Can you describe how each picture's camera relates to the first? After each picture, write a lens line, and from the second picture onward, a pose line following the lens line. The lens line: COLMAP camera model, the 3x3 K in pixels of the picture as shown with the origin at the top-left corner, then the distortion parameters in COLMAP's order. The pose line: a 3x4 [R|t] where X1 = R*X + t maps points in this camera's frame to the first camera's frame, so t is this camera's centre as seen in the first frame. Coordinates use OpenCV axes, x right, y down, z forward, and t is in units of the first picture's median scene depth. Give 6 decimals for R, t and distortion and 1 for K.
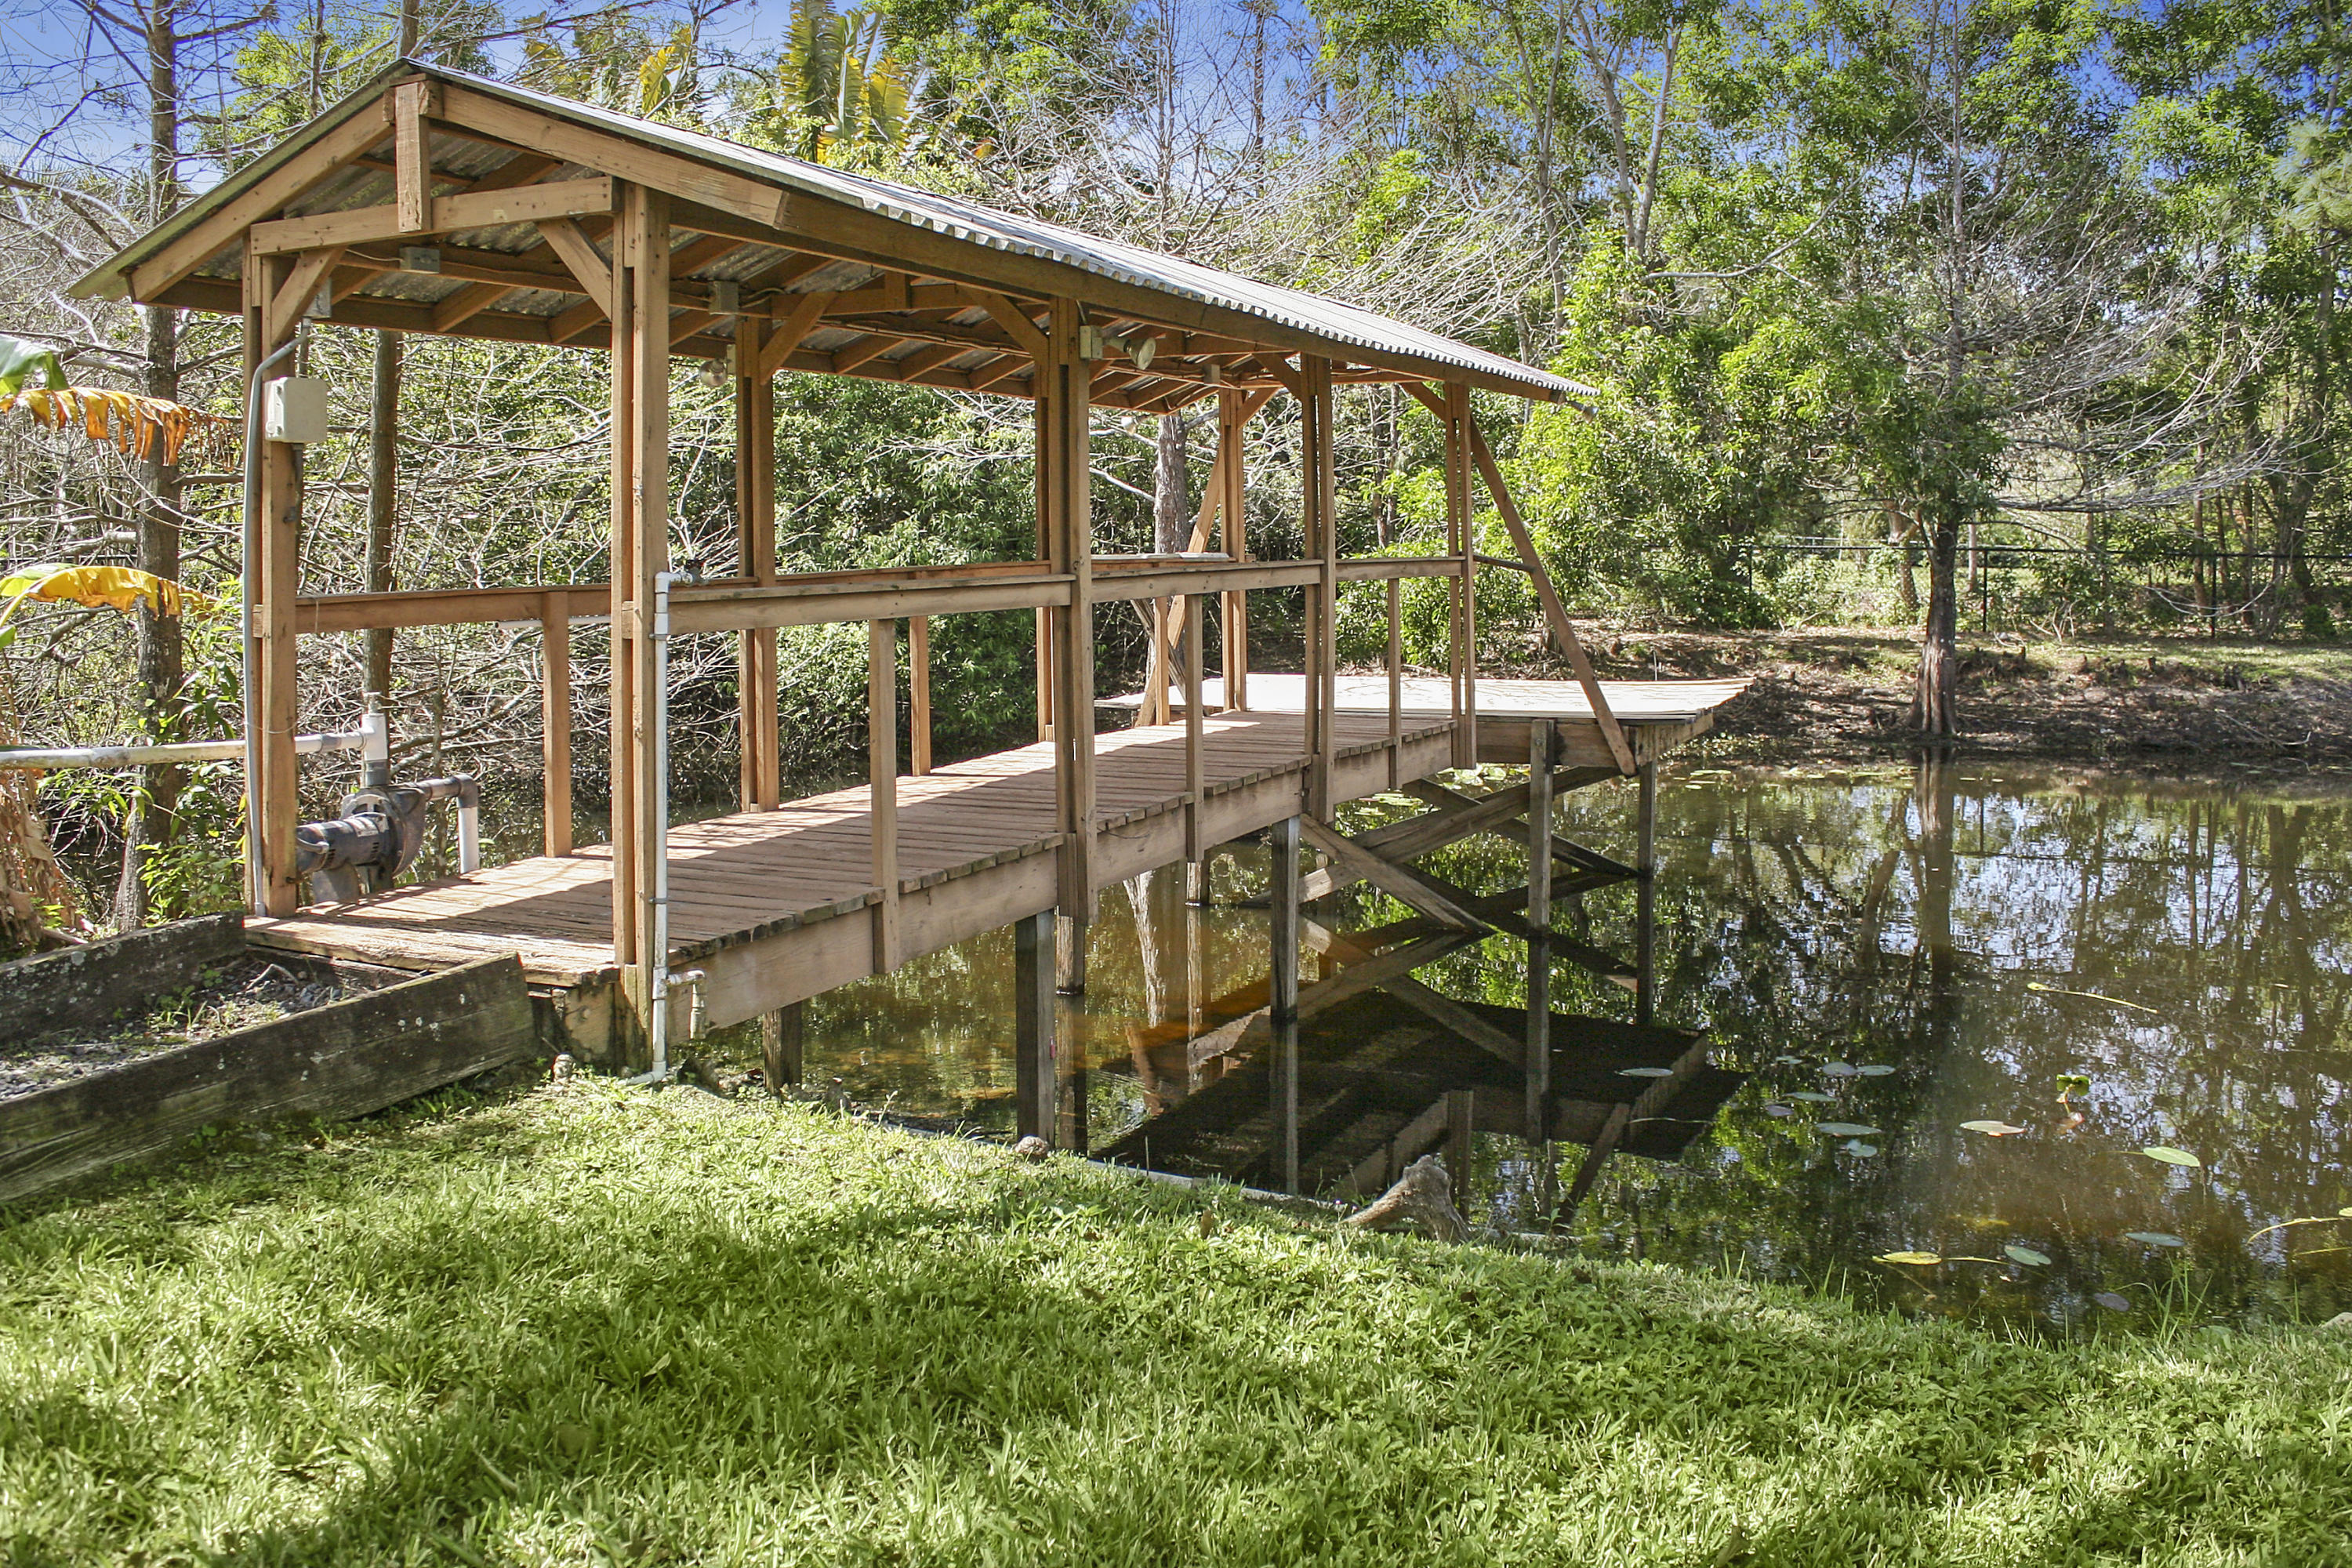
lens RADIAL K [[2015.8, 0, 1189.7], [0, 2015.8, 785.8], [0, 0, 1]] dist [-0.146449, 0.143148]
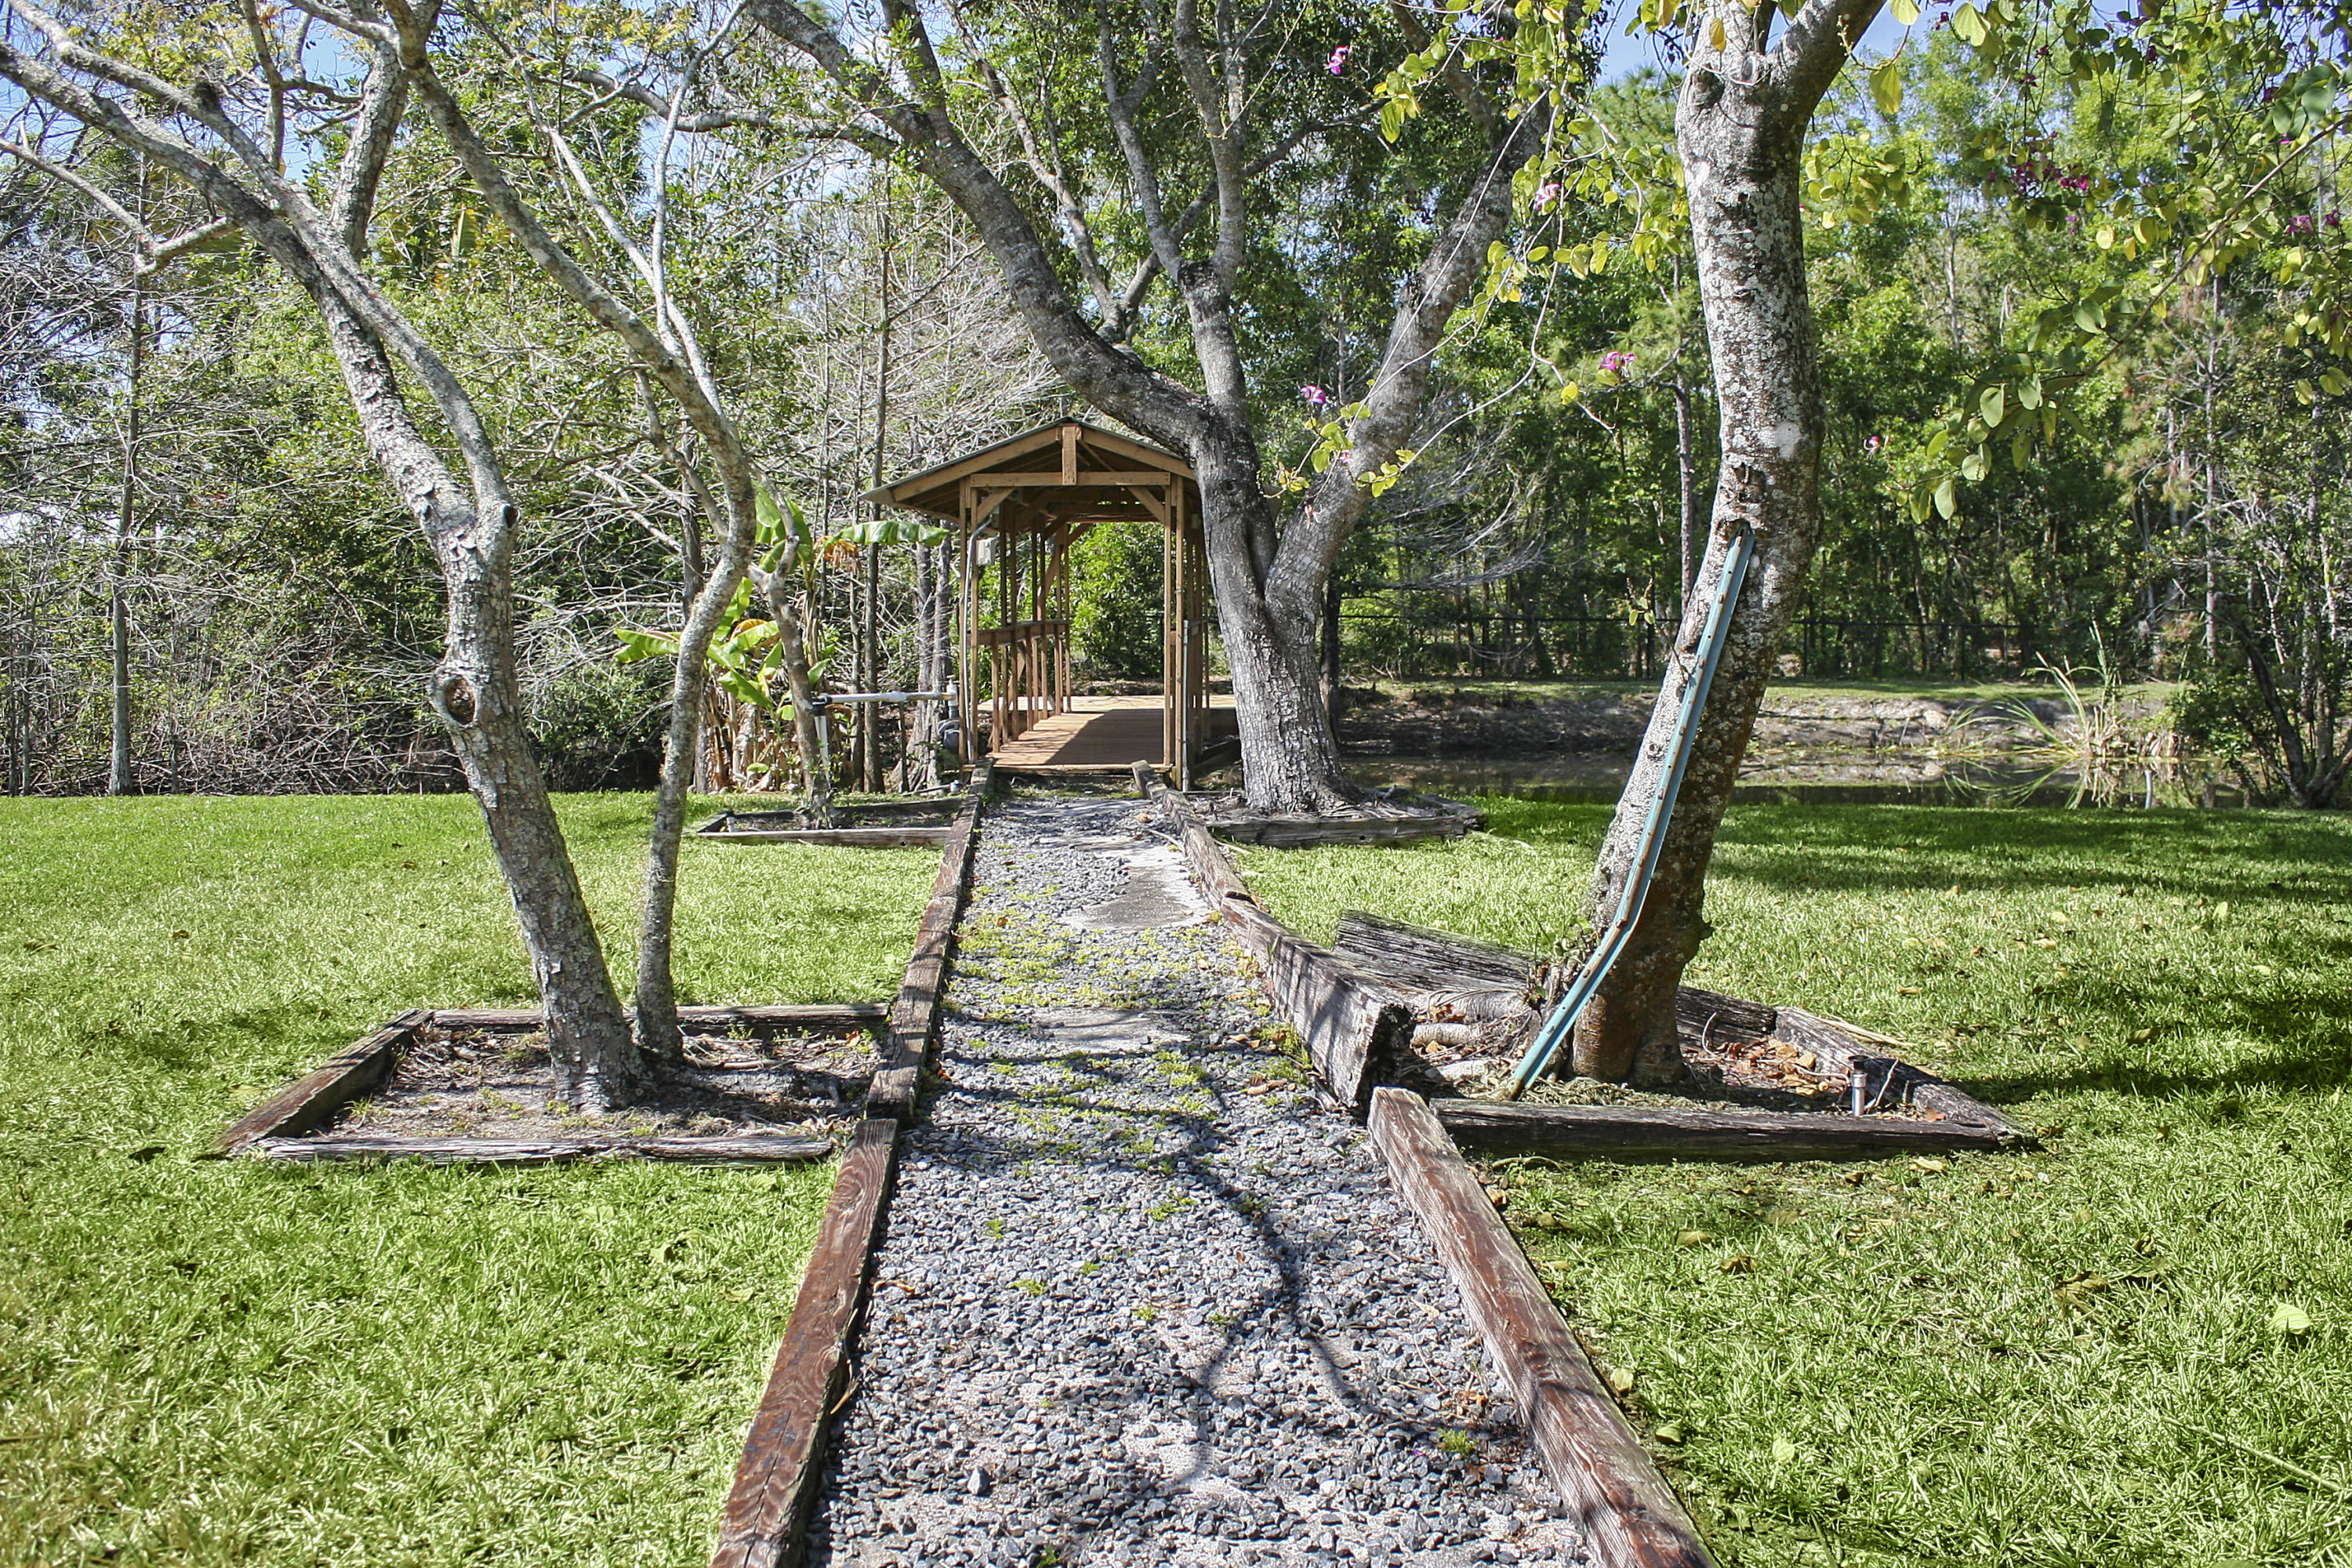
lens RADIAL K [[2015.8, 0, 1189.7], [0, 2015.8, 785.8], [0, 0, 1]] dist [-0.146449, 0.143148]
pose [[0.914506, -0.026644, 0.403693, -0.542348], [0.041050, 0.998790, -0.027071, 0.071931], [-0.402484, 0.041328, 0.914494, -0.573184]]
